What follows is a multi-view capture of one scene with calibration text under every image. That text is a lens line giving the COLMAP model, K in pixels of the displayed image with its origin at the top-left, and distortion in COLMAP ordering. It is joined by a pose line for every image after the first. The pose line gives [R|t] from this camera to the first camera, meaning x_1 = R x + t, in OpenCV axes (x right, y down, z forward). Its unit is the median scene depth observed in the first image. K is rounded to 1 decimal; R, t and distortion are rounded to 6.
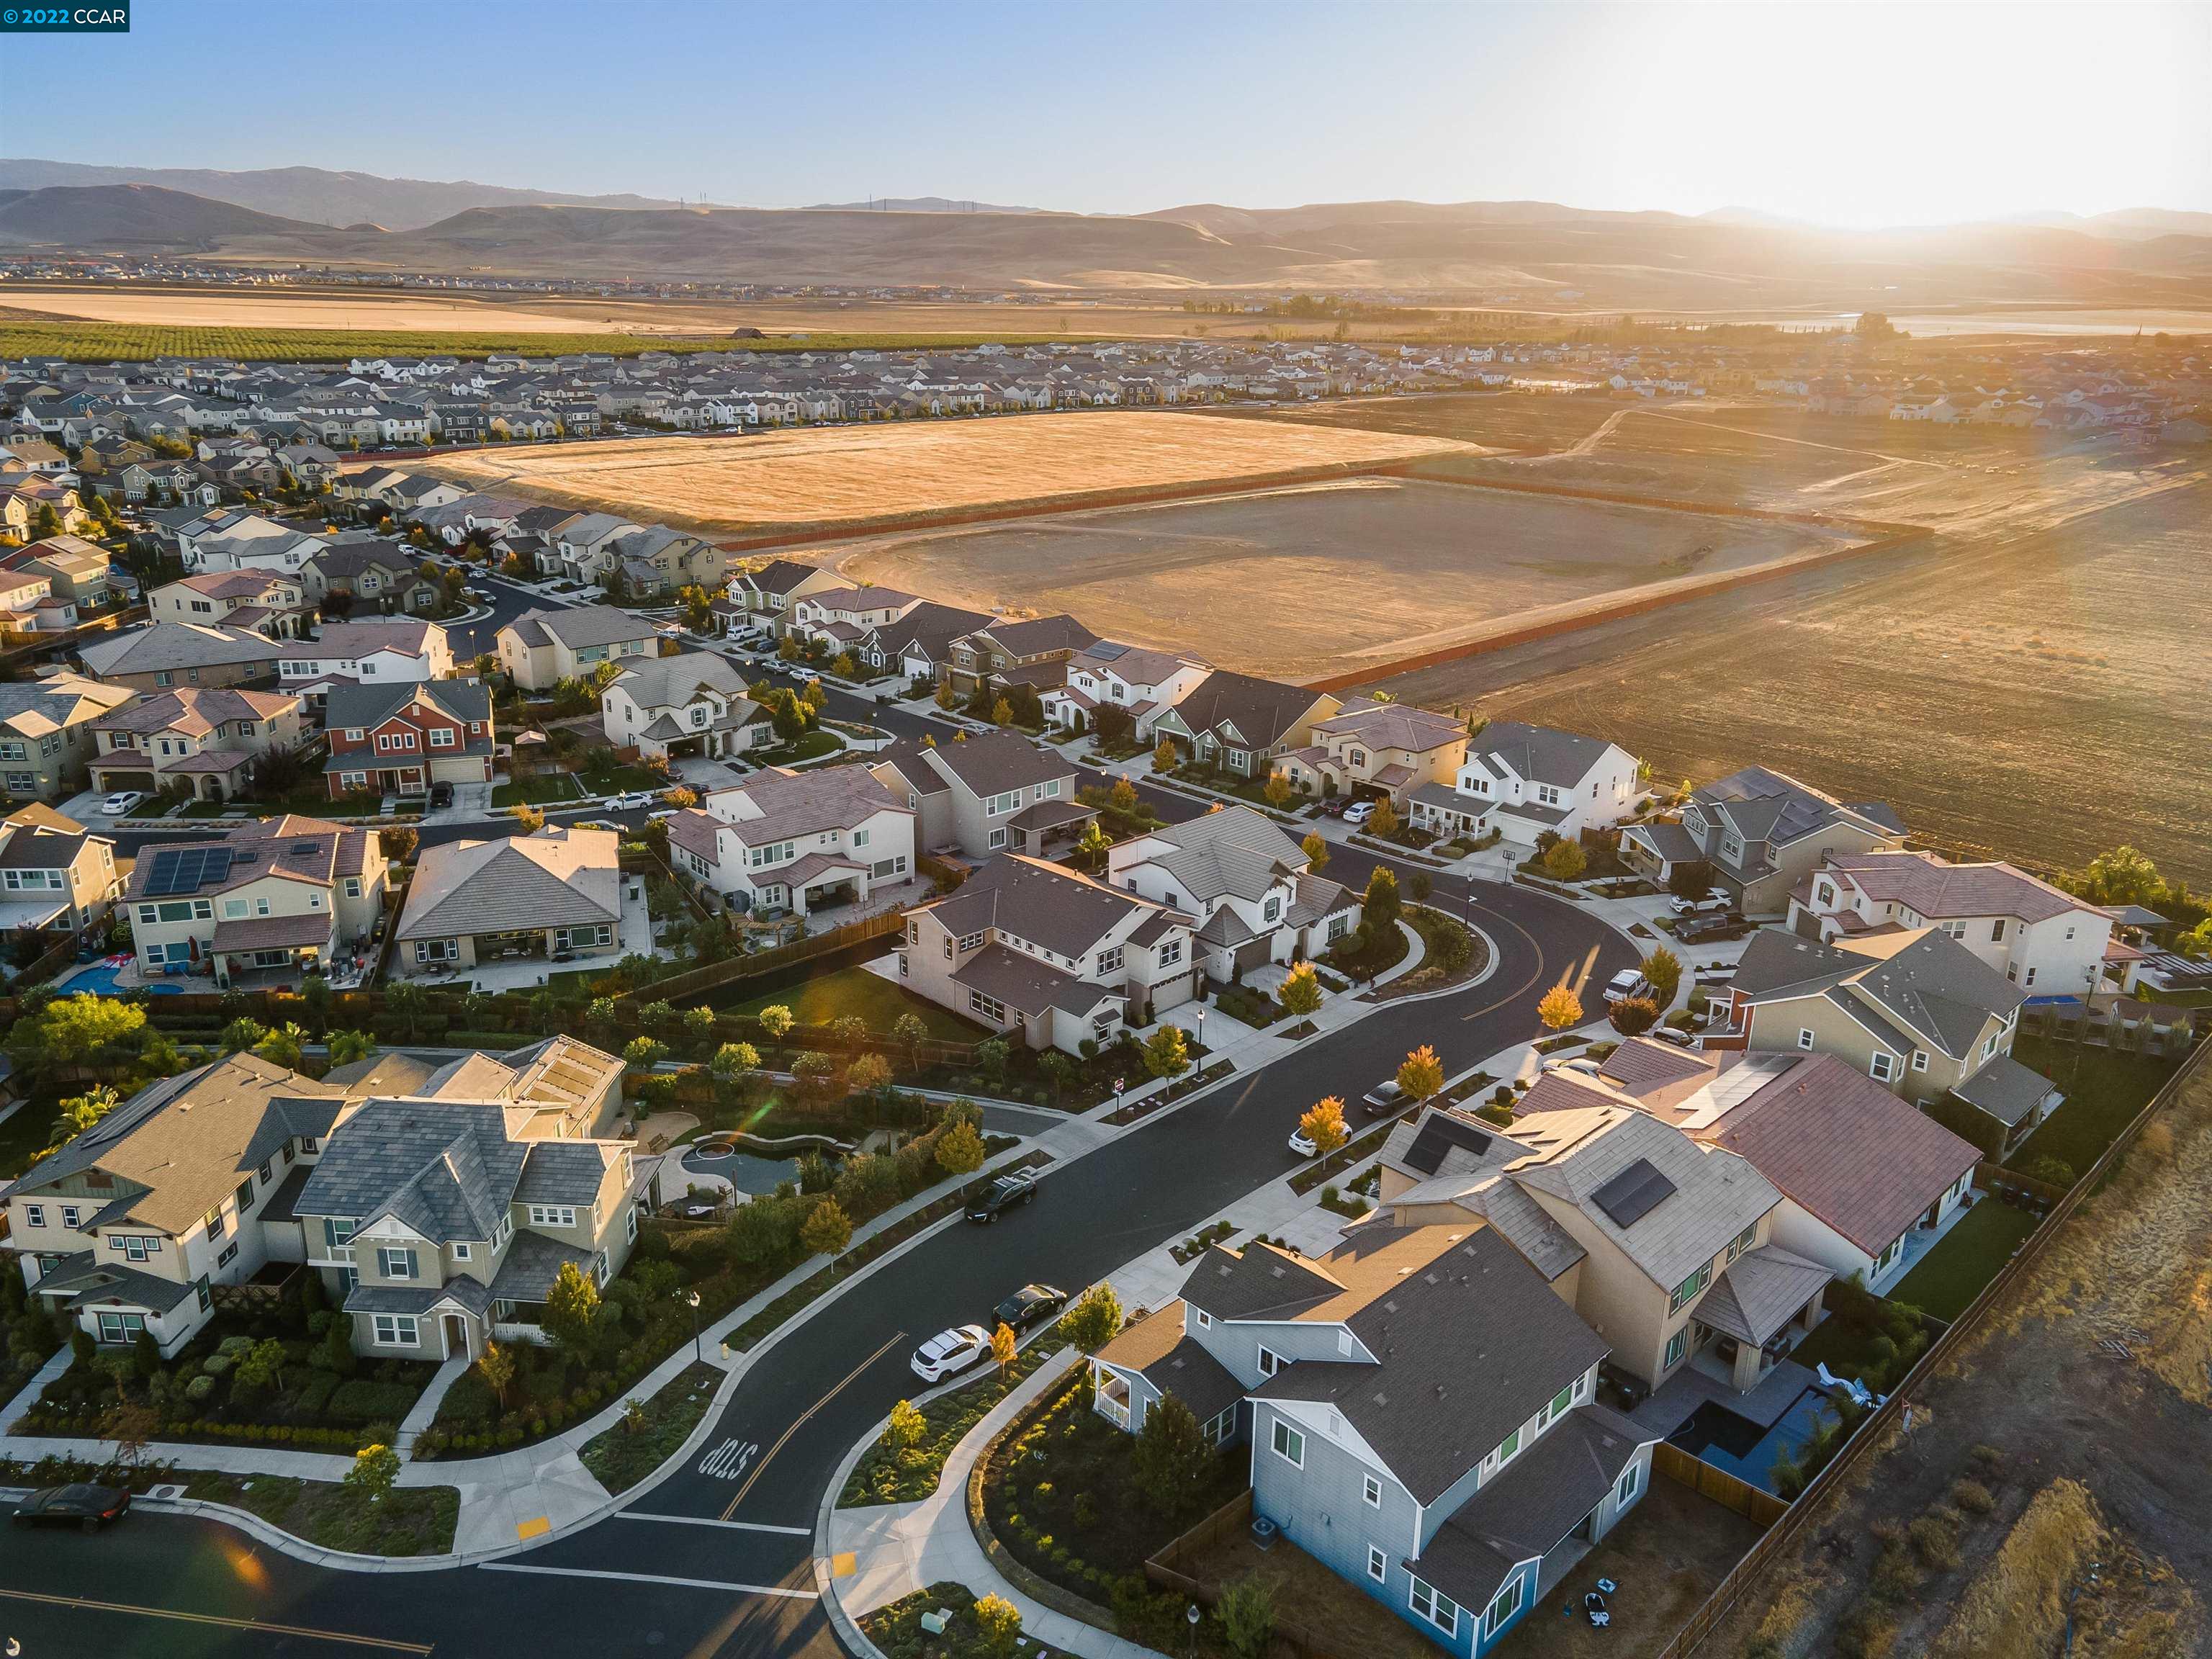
lens RADIAL K [[1619.1, 0, 1106.0], [0, 1619.1, 829.5], [0, 0, 1]] dist [-0.000175, -0.001299]
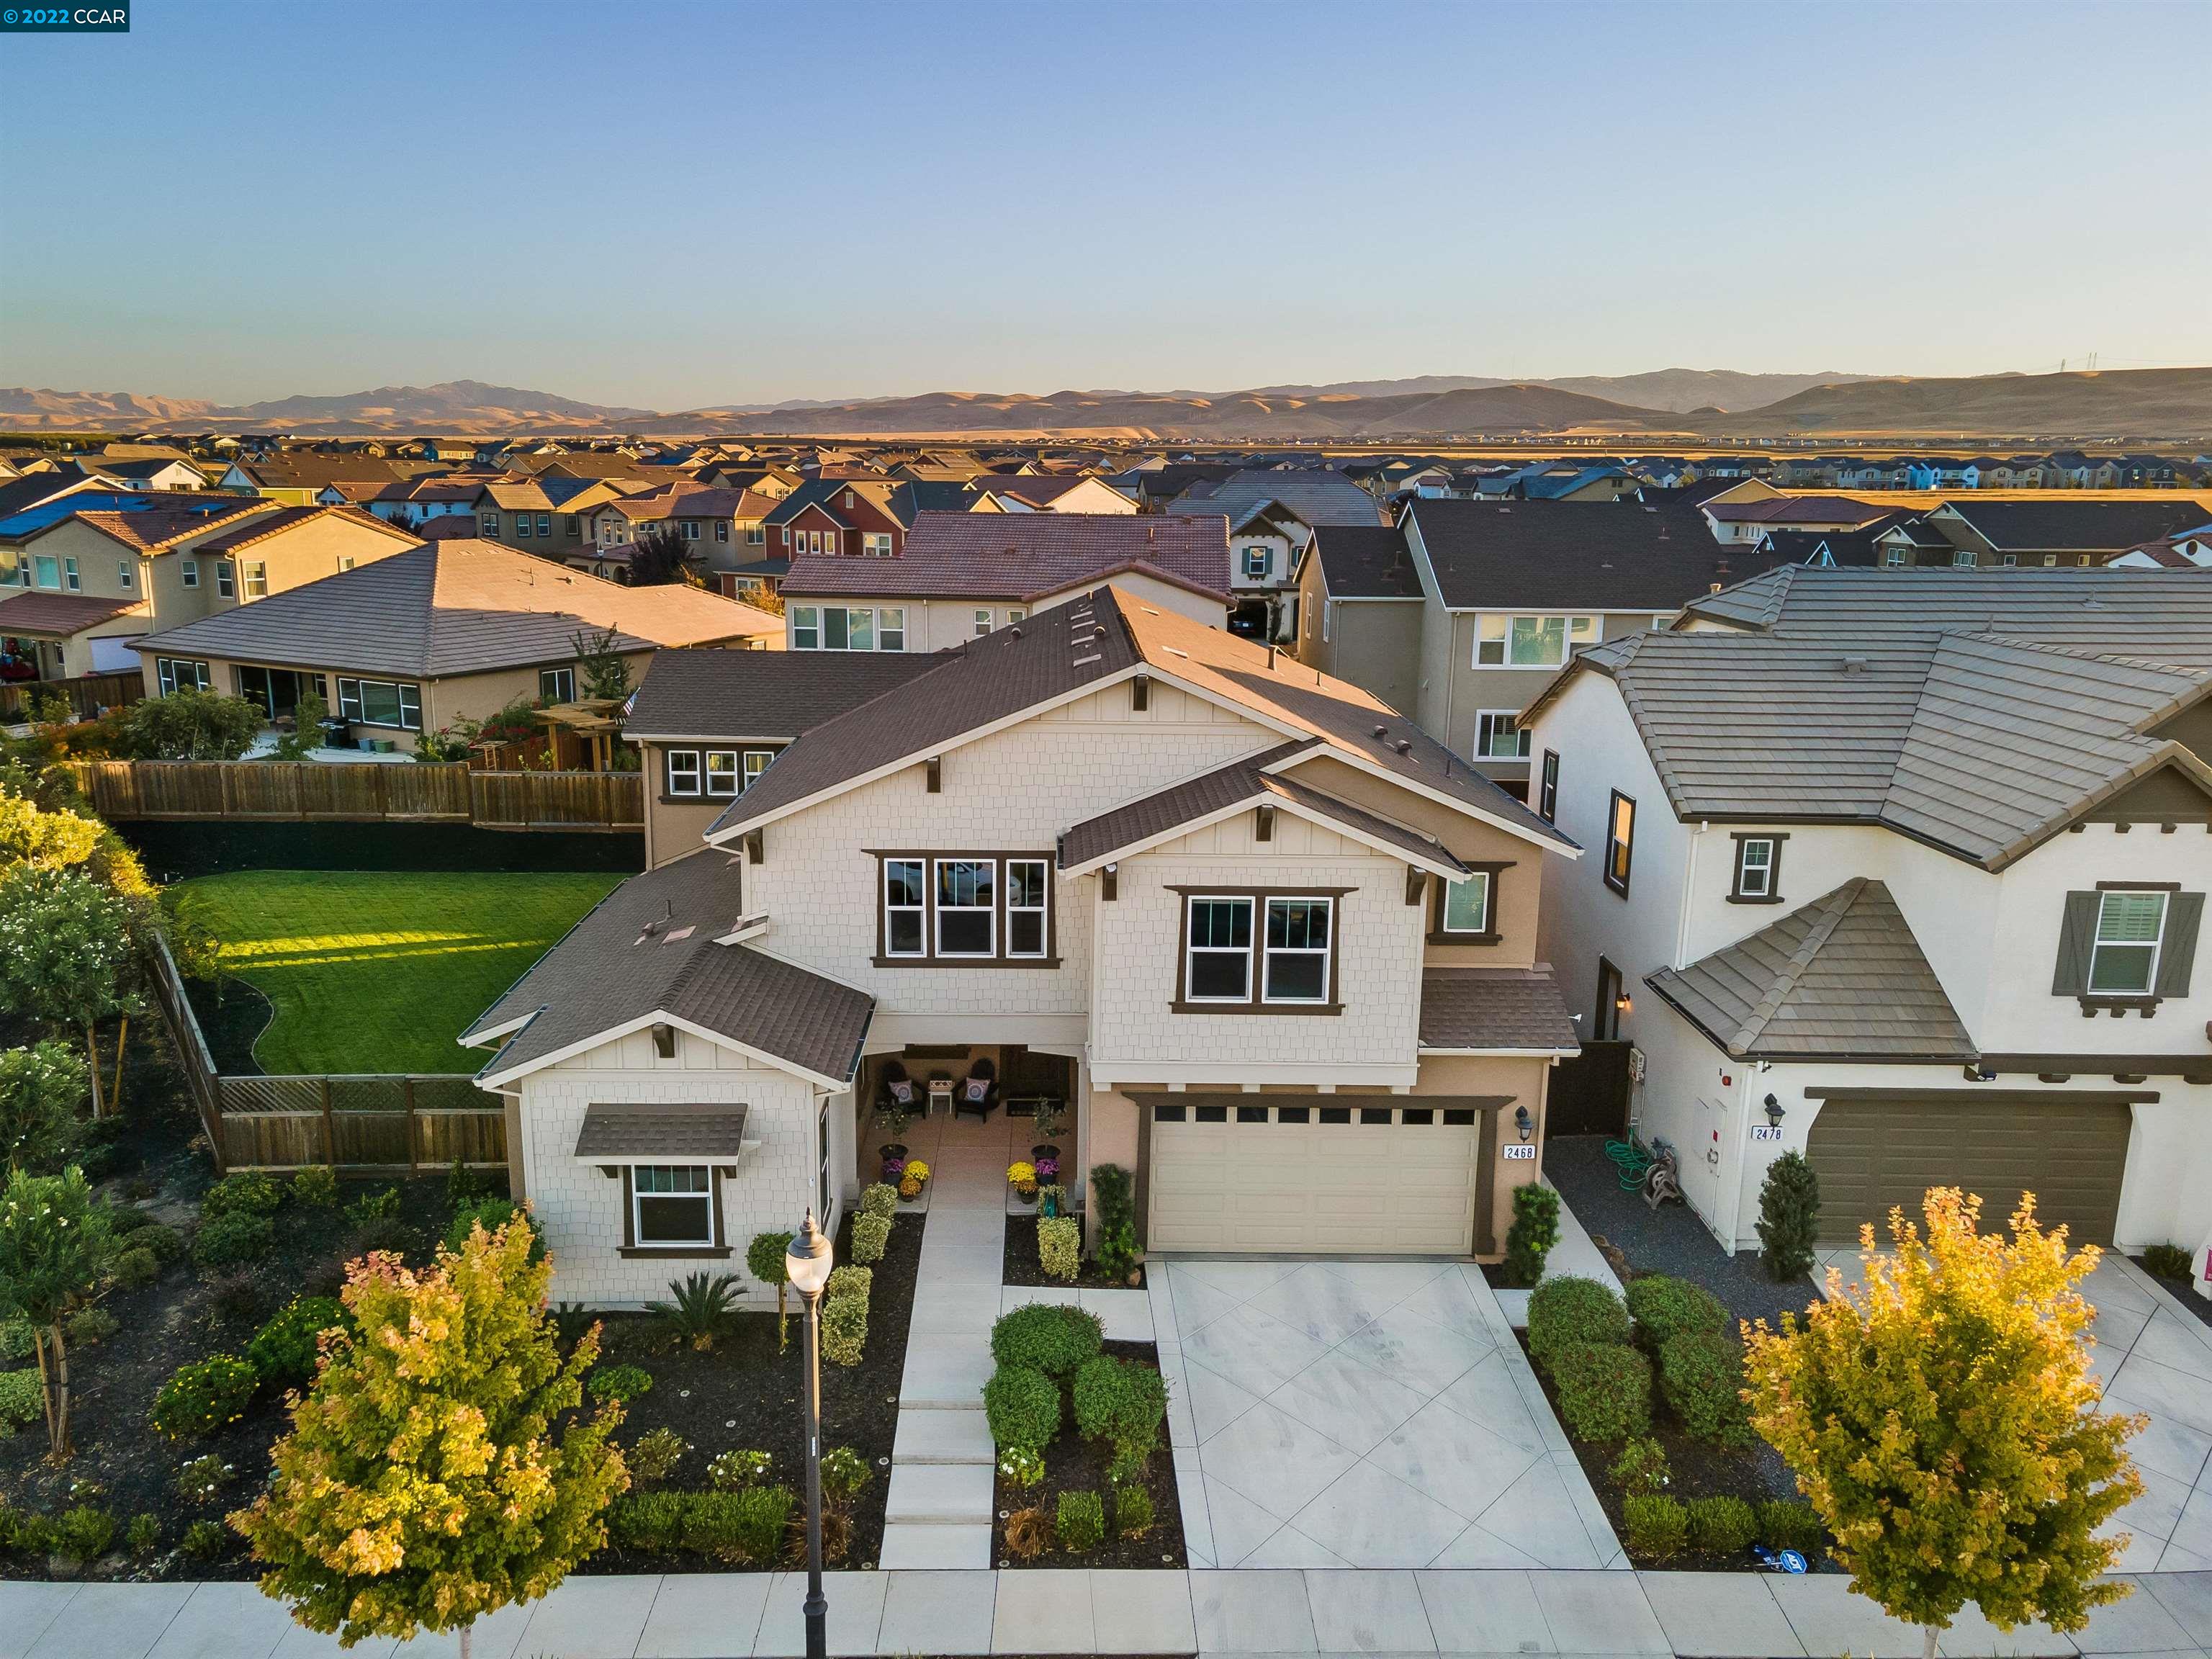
lens RADIAL K [[1619.1, 0, 1106.0], [0, 1619.1, 829.5], [0, 0, 1]] dist [-0.000175, -0.001299]
pose [[0.718800, 0.144128, -0.680113, 0.155302], [-0.222964, 0.974391, -0.029156, 0.071749], [0.658494, 0.172598, 0.732527, 0.840596]]
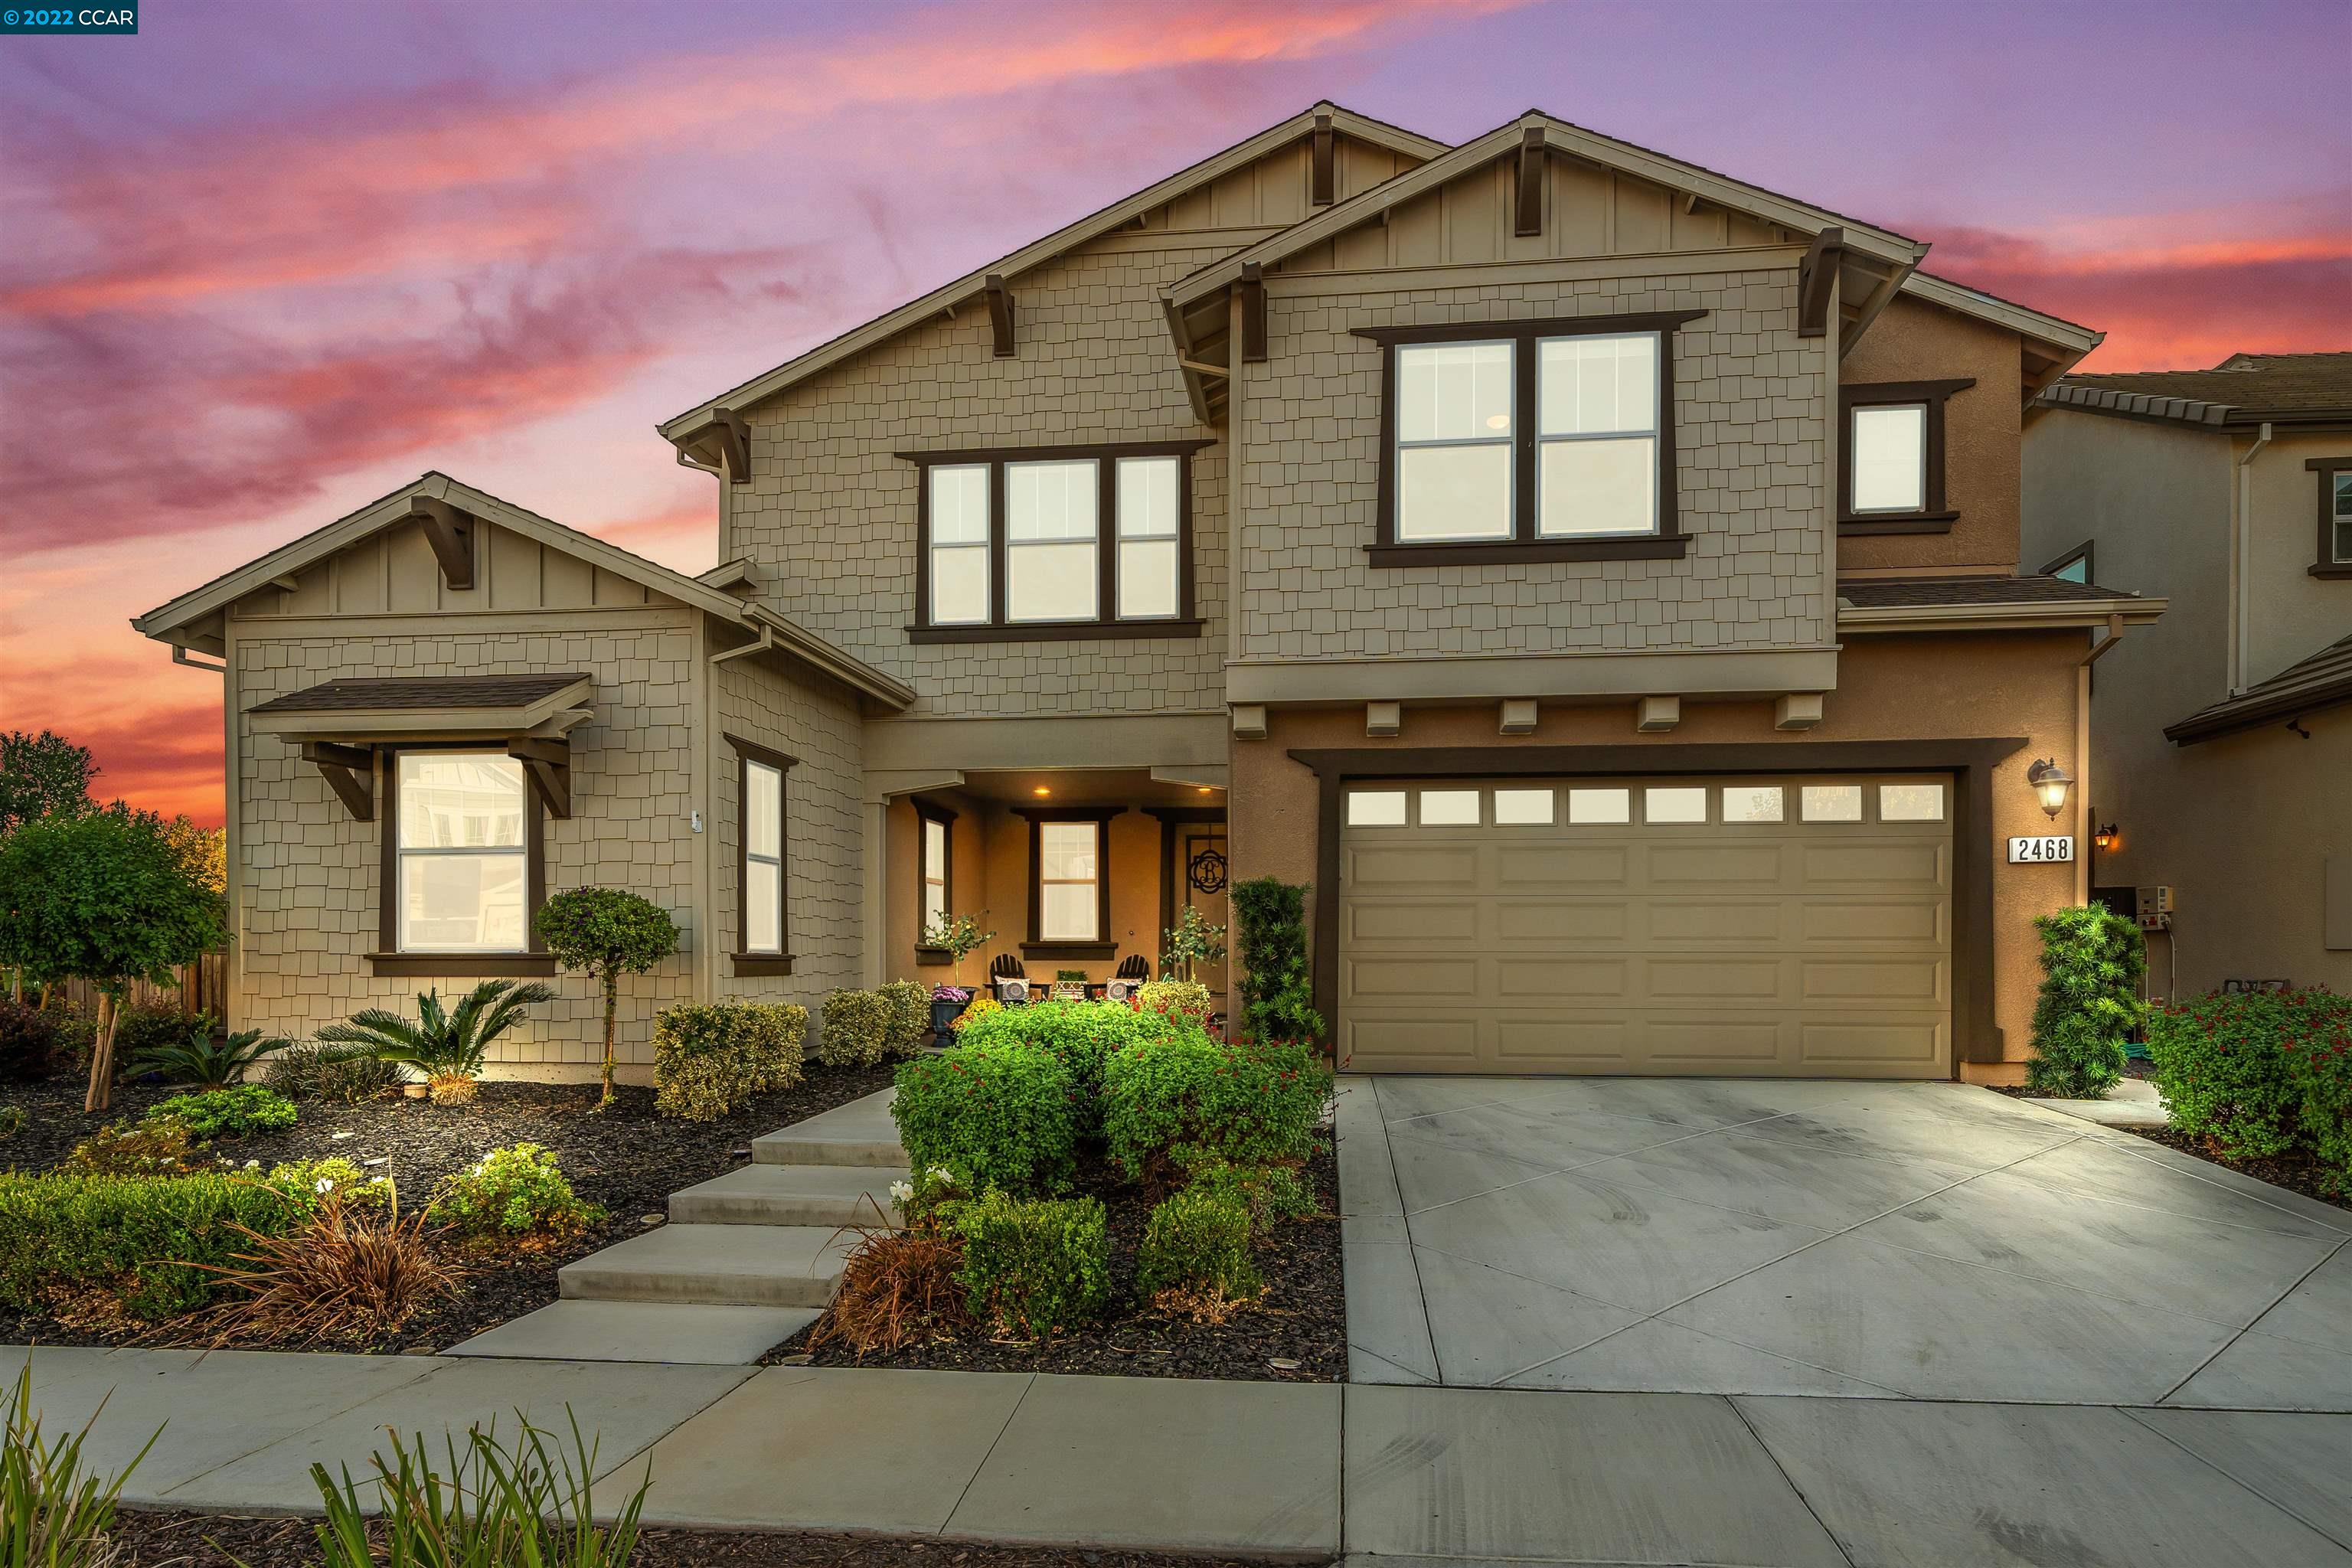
lens RADIAL K [[1322.6, 0, 1228.6], [0, 1322.6, 985.9], [0, 0, 1]] dist [-0.014207, 0.001886]
pose [[0.625974, 0.004640, -0.779830, 0.097601], [-0.238146, 0.953352, -0.185489, 0.128198], [0.742592, 0.301825, 0.597879, 0.936211]]
